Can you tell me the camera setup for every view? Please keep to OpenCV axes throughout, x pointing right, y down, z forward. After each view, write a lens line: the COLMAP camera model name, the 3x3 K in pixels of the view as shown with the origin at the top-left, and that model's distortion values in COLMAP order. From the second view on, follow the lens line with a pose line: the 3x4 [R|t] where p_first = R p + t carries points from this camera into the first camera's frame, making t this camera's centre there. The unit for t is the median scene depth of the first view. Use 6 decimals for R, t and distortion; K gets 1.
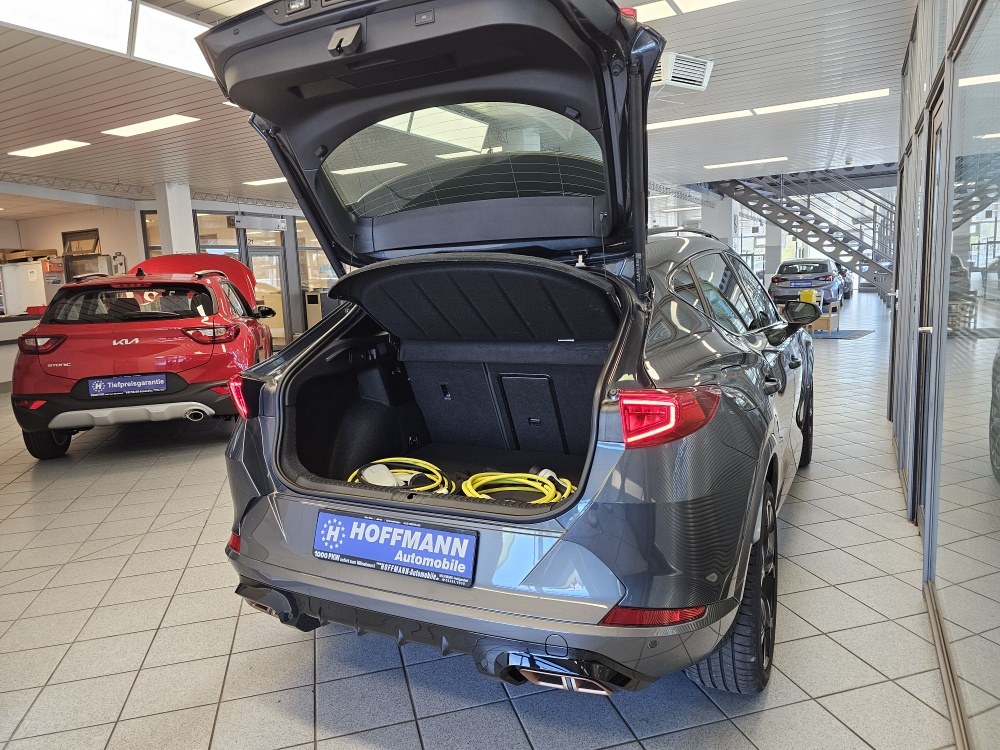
lens RADIAL K [[683.2, 0, 504.2], [0, 683.2, 369.8], [0, 0, 1]] dist [0.039584, -0.050167]
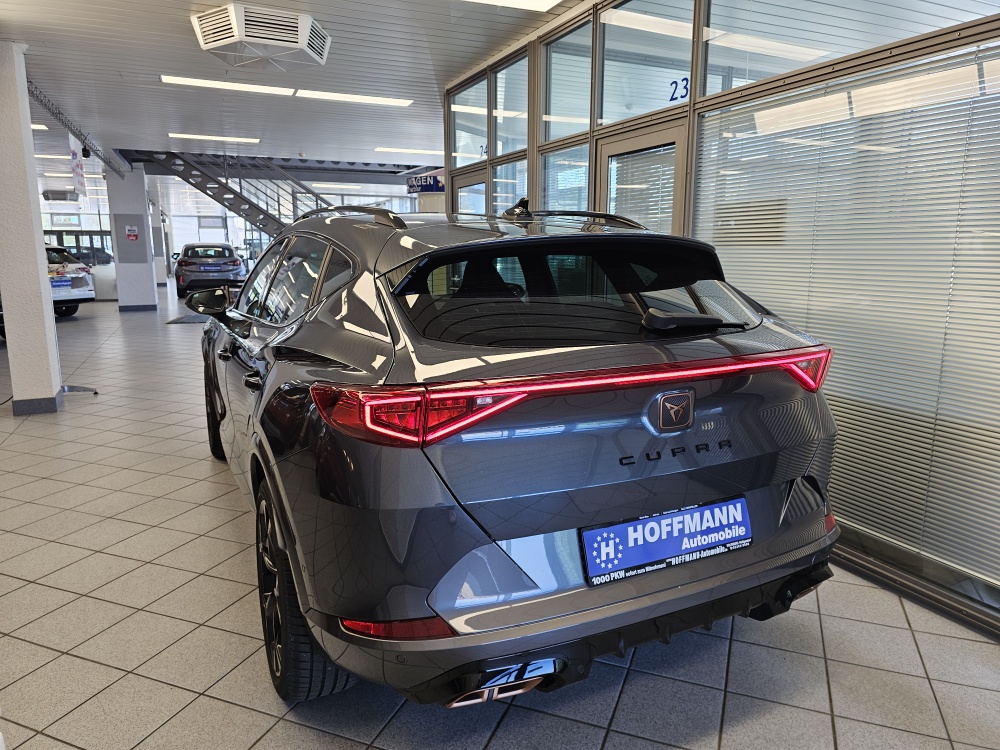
lens RADIAL K [[683.2, 0, 504.2], [0, 683.2, 369.8], [0, 0, 1]] dist [0.039584, -0.050167]
pose [[0.583352, -0.098372, 0.806240, -1.016841], [0.081304, 0.994725, 0.062543, -0.047223], [-0.808140, 0.029066, 0.588273, 0.619901]]
